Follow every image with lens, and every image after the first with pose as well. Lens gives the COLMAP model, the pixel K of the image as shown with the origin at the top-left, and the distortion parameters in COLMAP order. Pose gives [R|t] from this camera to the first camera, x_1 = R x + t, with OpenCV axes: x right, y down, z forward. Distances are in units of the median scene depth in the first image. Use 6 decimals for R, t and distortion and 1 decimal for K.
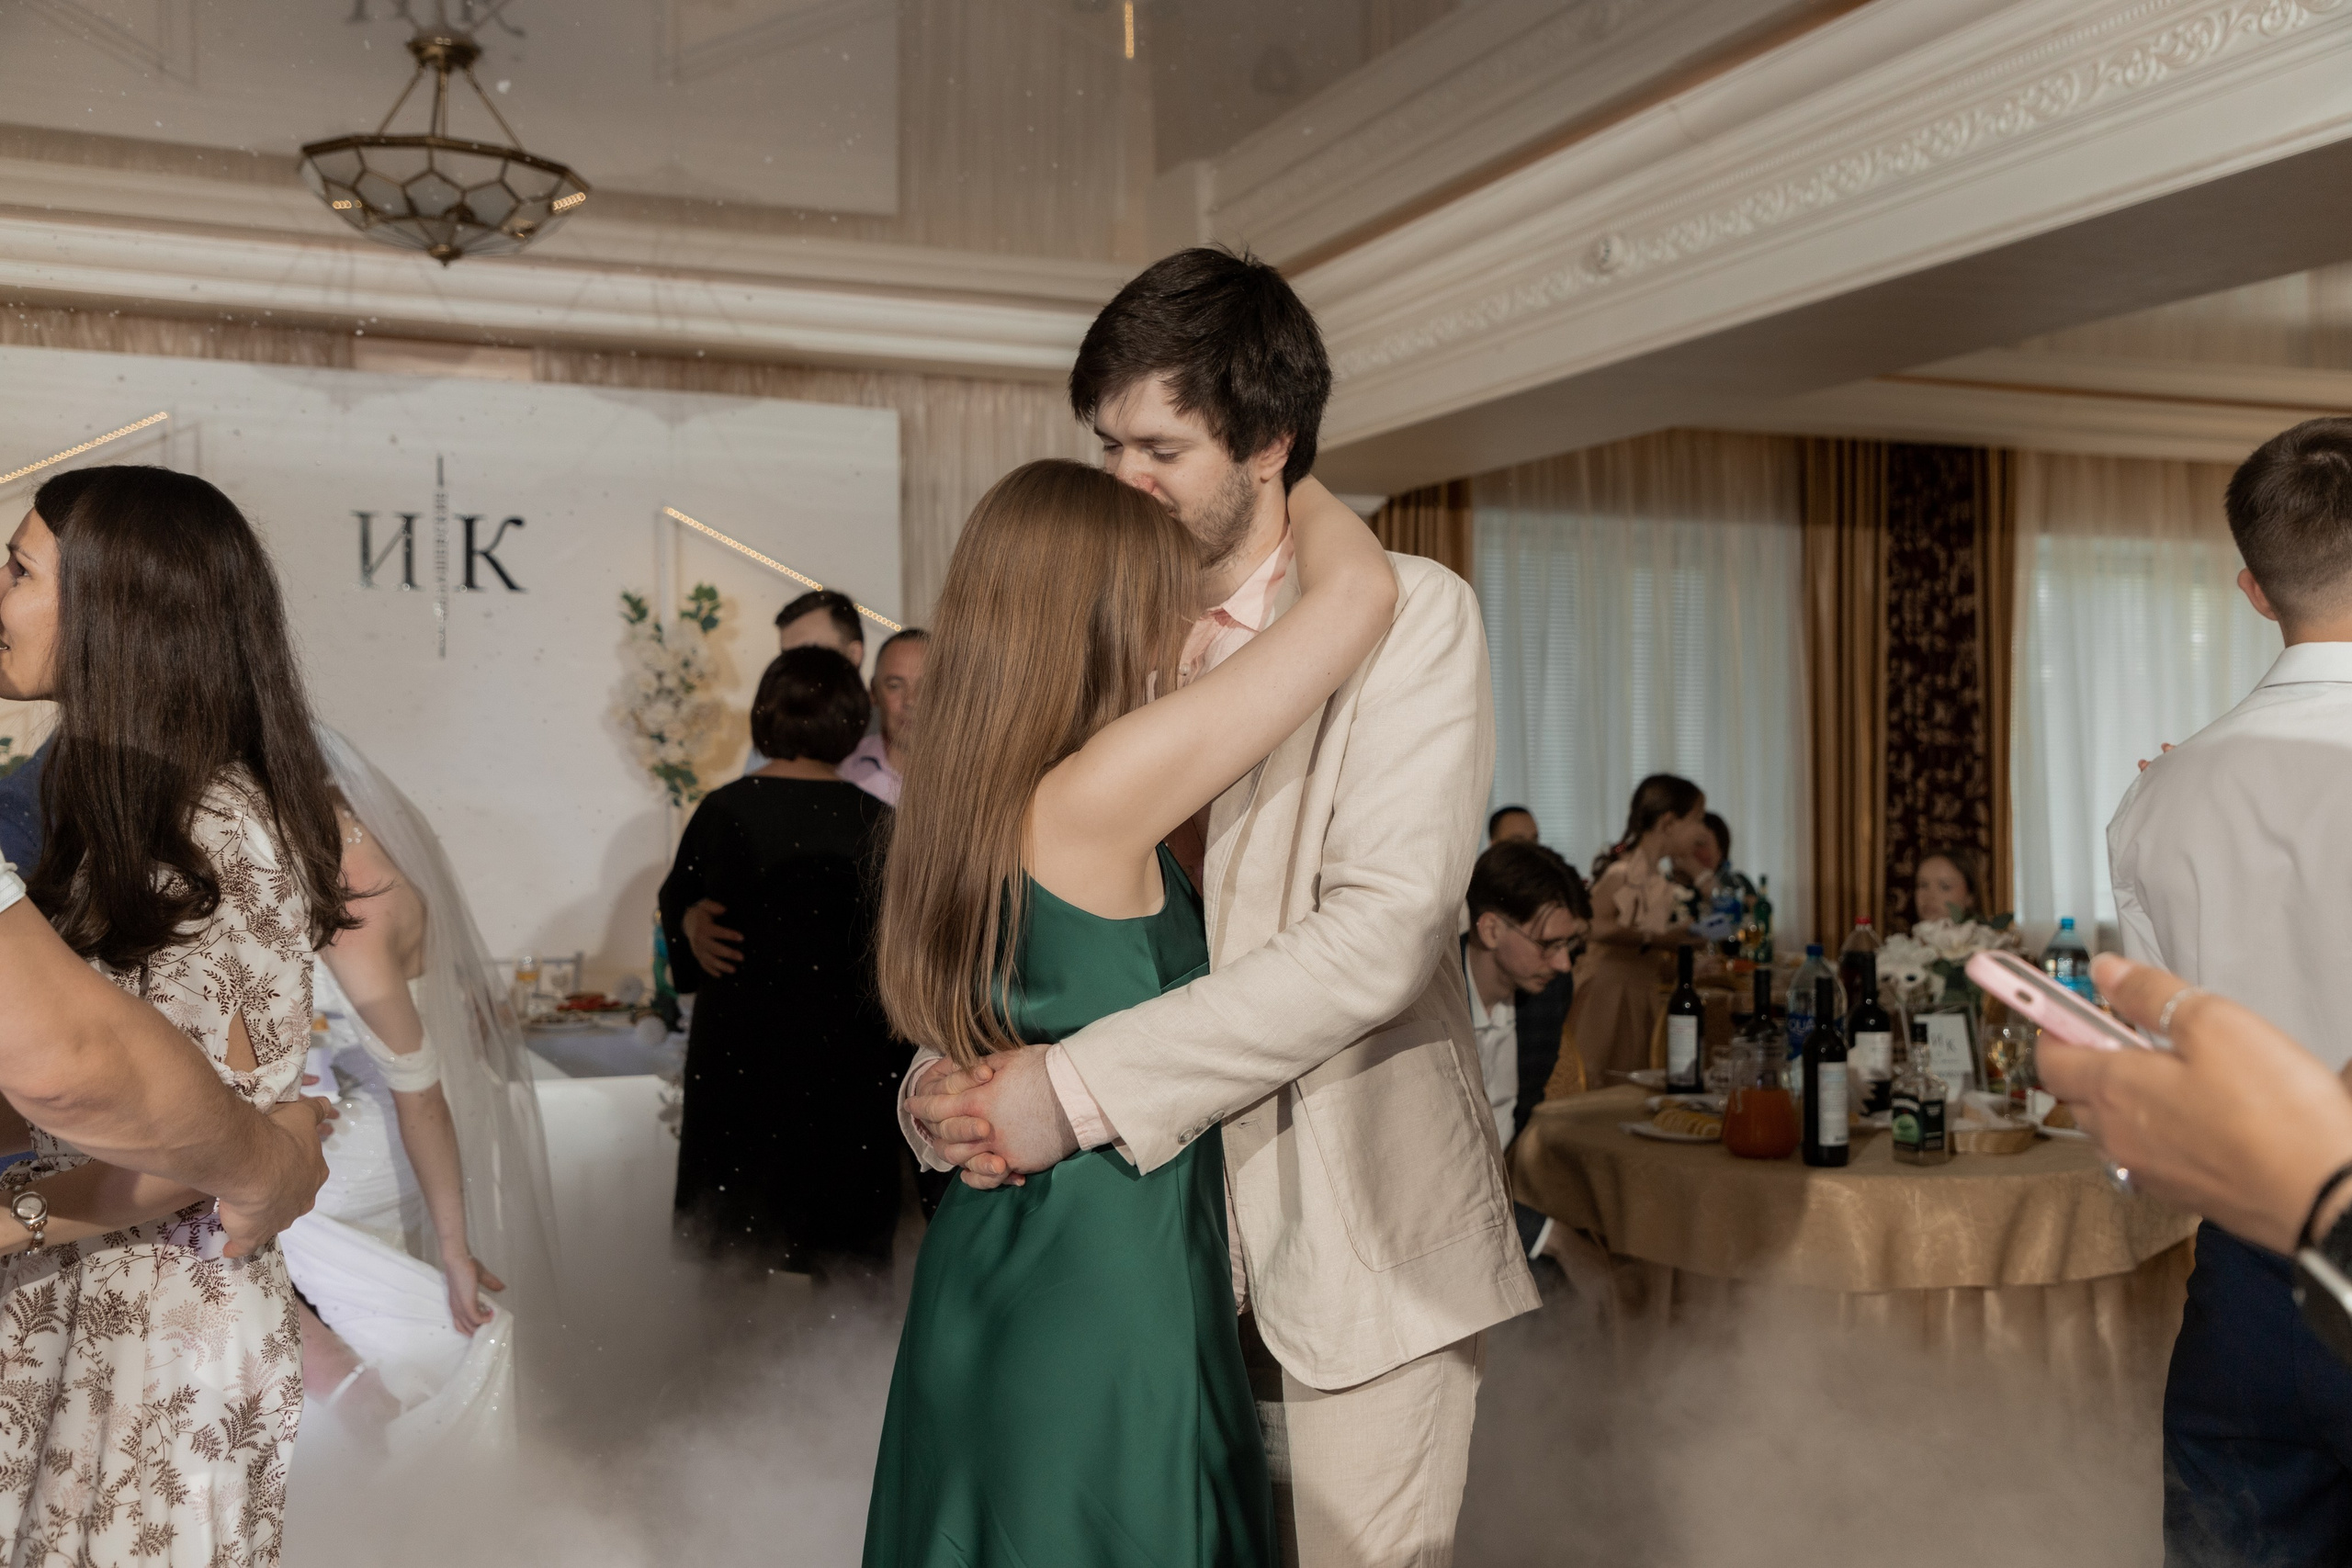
lens RADIAL K [[2249.1, 0, 1178.7], [0, 2249.1, 785.0], [0, 0, 1]] dist [0.037659, 0.079942]
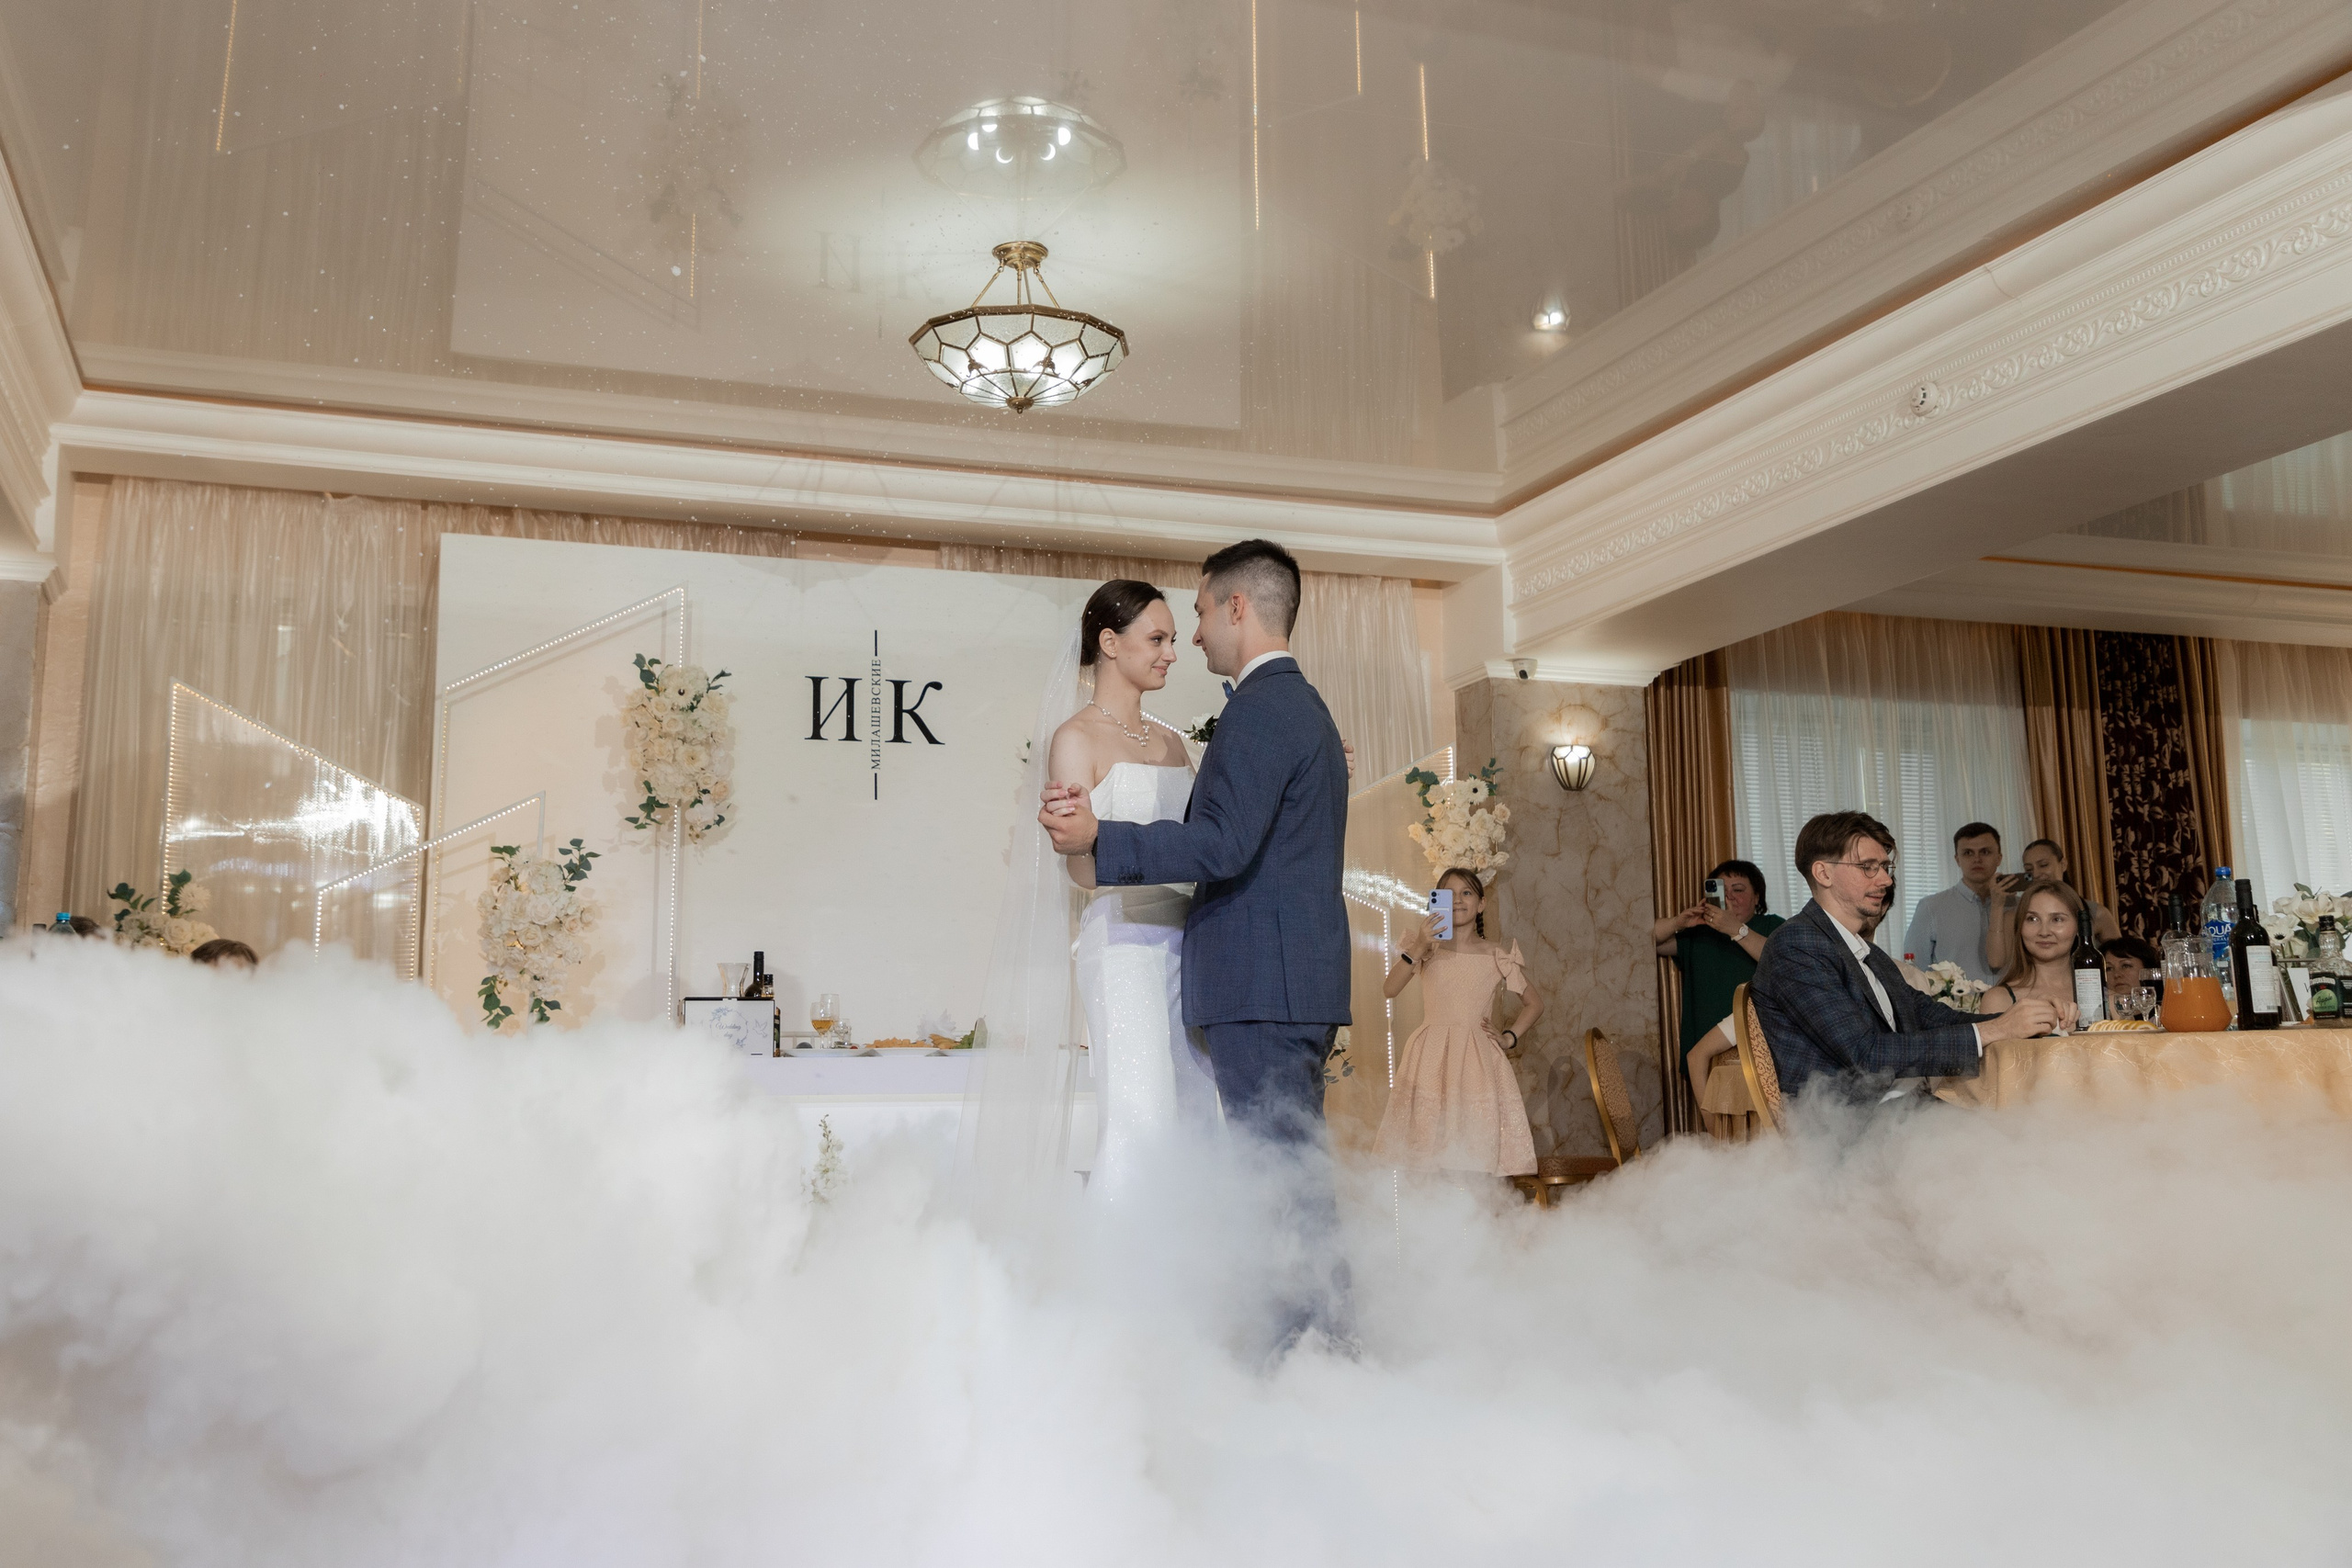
lens RADIAL K [[2272.5, 0, 1138.2], [0, 2272.5, 751.7], [0, 0, 1]] dist [0.051684, 0.018368]
pose [[0.998895, -0.019615, -0.042712, -0.130250], [0.012123, 0.985528, -0.169082, 0.110043], [0.045410, 0.168377, 0.984676, -0.138397]]
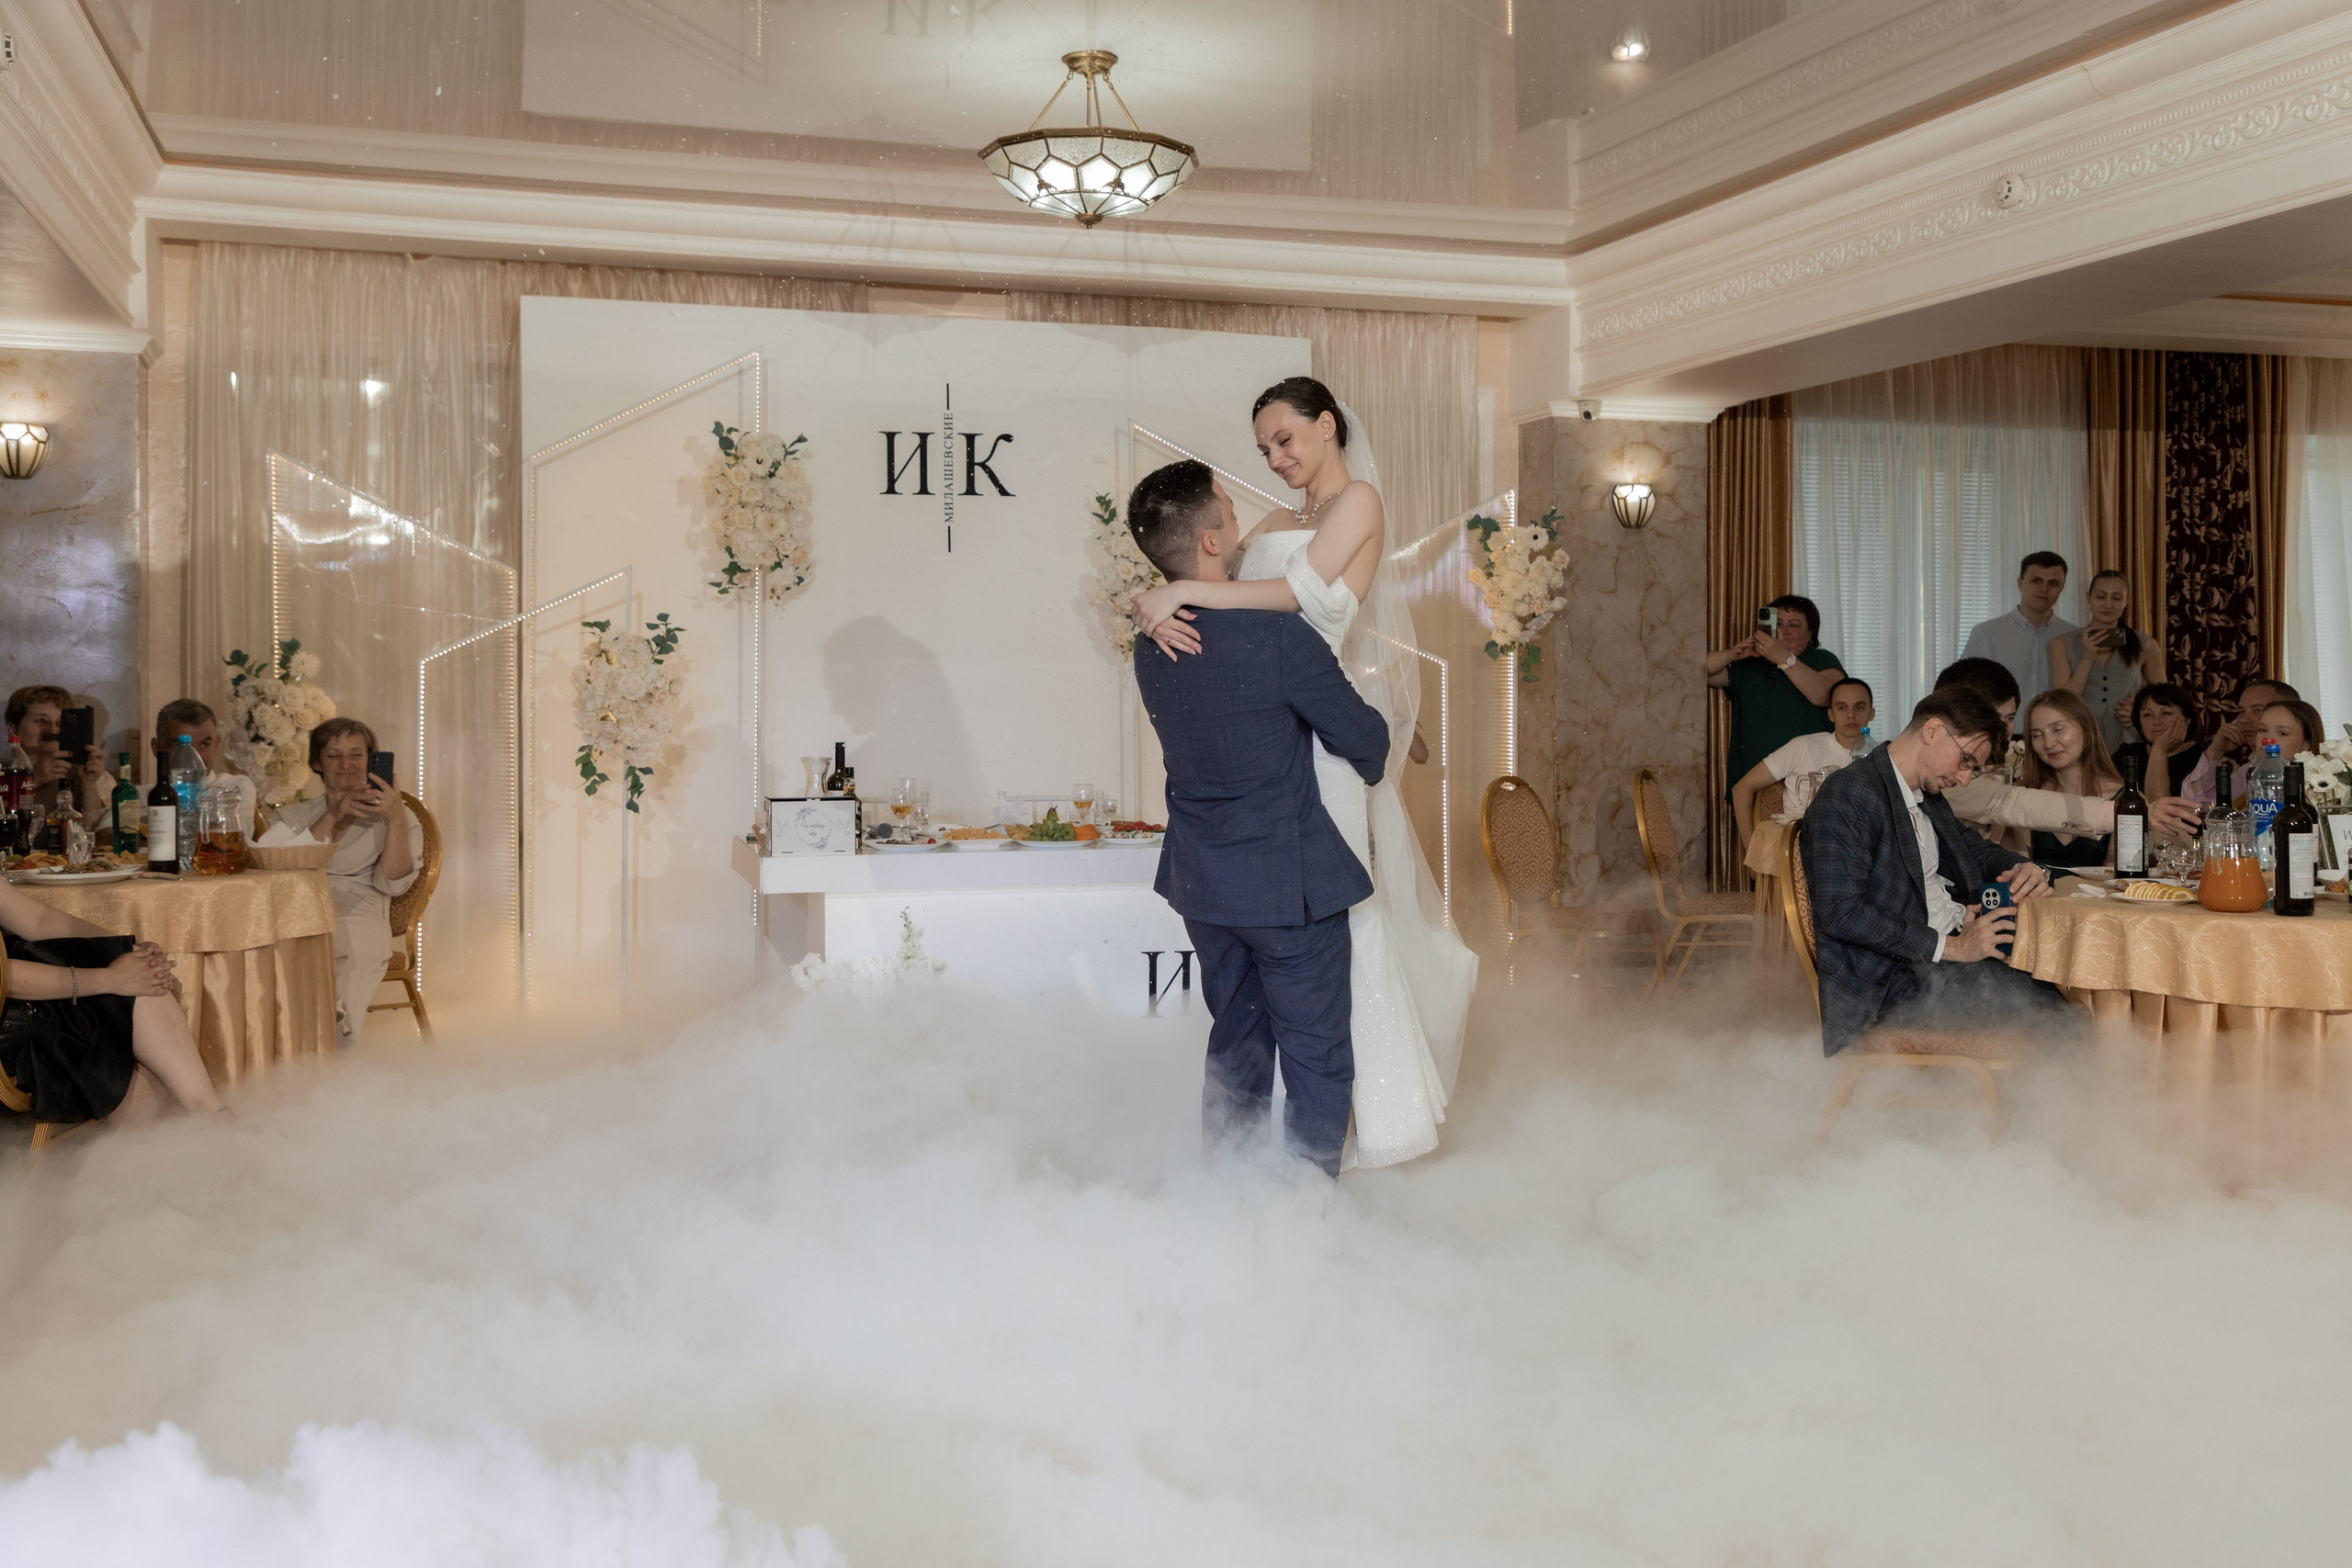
lens RADIAL K [[2197.4, 0, 1133.2], [0, 2197.4, 698.7], [0, 0, 1]] dist [0.040517, 0.027901]
pose [[0.997070, -0.004142, -0.076379, -0.130001], [0.003741, 0.999978, -0.005400, 0.025761], [0.076400, 0.005099, 0.997064, -0.140885]]
